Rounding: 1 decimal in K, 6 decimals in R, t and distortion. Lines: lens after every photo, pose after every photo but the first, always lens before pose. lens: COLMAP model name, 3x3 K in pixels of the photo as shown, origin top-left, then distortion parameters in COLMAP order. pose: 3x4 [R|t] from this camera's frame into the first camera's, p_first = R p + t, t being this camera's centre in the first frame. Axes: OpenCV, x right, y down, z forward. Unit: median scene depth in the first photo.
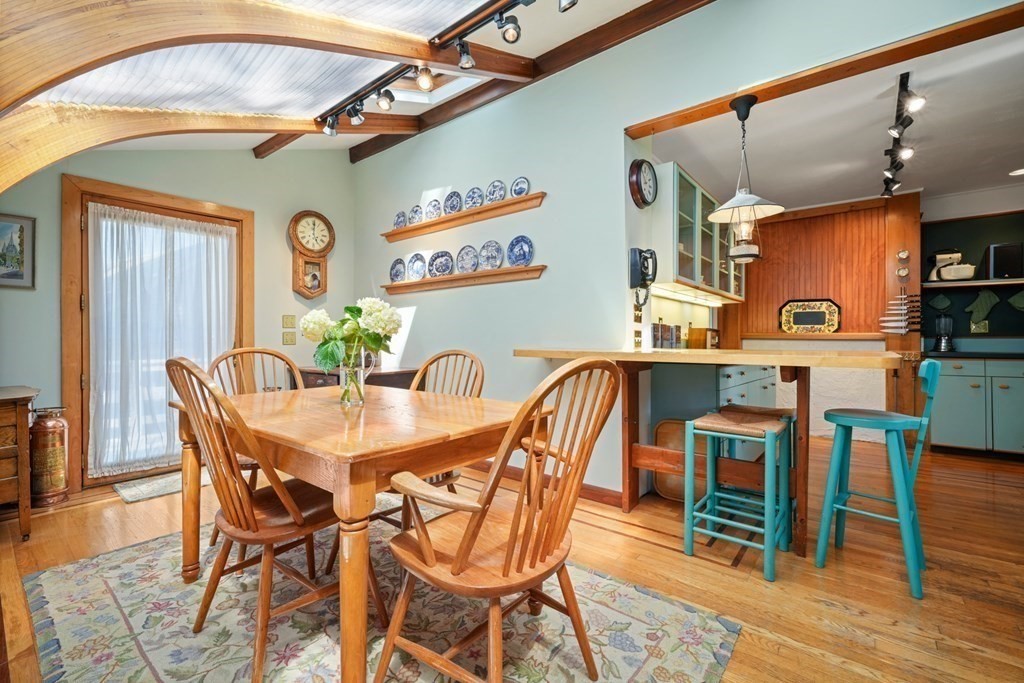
lens RADIAL K [[447.4, 0, 512.6], [0, 447.4, 338.1], [0, 0, 1]] dist [-0.000865, -0.000310]
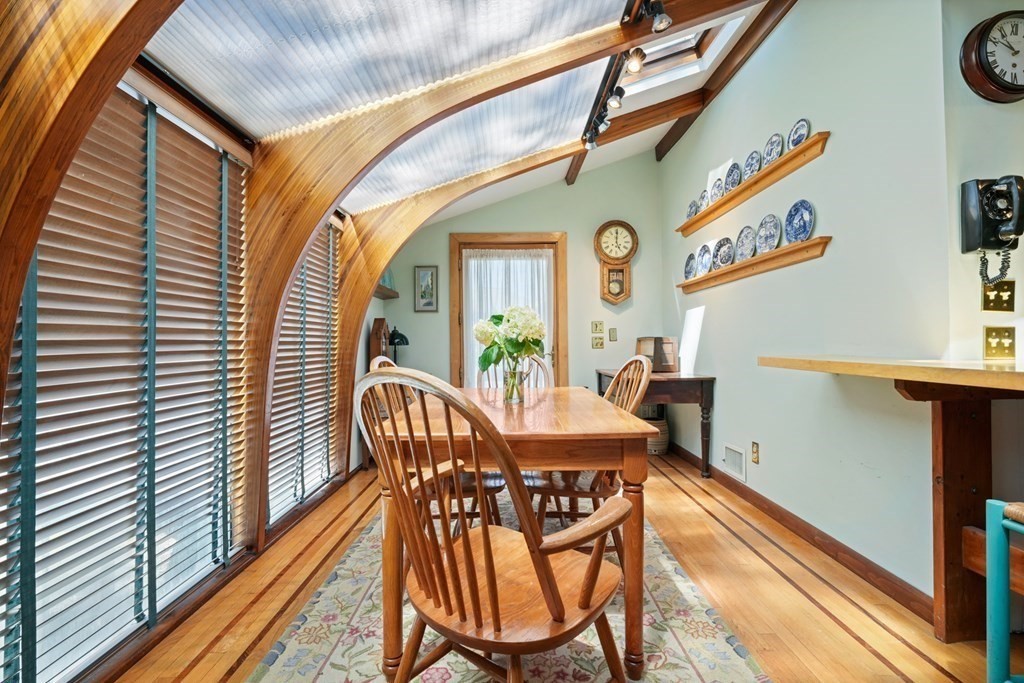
lens RADIAL K [[466.0, 0, 505.7], [0, 466.0, 341.4], [0, 0, 1]] dist [-0.000861, -0.000174]
pose [[0.632506, -0.006751, -0.774526, 0.286347], [0.007947, 0.999966, -0.002226, -0.001847], [0.774515, -0.004747, 0.632538, 0.140731]]
